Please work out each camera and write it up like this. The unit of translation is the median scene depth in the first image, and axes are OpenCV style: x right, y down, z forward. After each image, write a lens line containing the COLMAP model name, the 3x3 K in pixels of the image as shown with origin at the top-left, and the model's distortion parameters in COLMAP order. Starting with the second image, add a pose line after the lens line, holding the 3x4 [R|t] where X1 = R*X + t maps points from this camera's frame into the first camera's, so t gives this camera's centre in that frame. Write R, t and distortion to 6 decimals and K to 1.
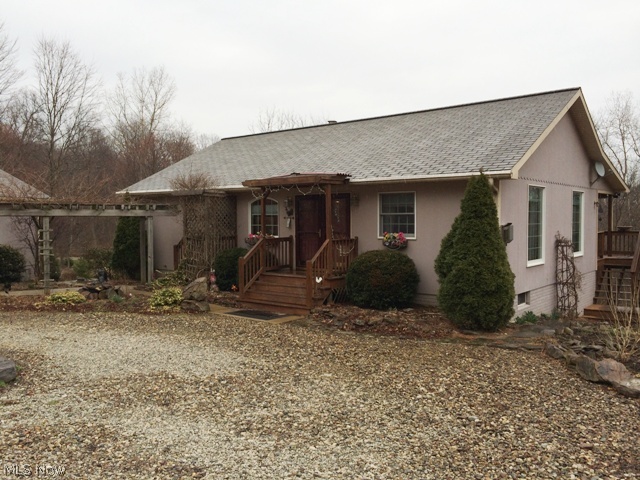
lens RADIAL K [[541.6, 0, 317.5], [0, 541.6, 239.5], [0, 0, 1]] dist [0.057042, -0.067460]
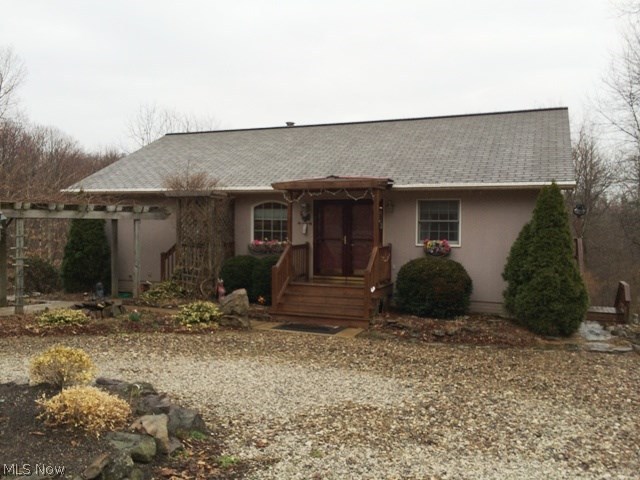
lens RADIAL K [[541.6, 0, 317.5], [0, 541.6, 239.5], [0, 0, 1]] dist [0.057042, -0.067460]
pose [[0.960518, 0.002171, 0.278208, -0.344686], [-0.000518, 0.999982, -0.006016, -0.007160], [-0.278216, 0.005635, 0.960502, 0.107683]]
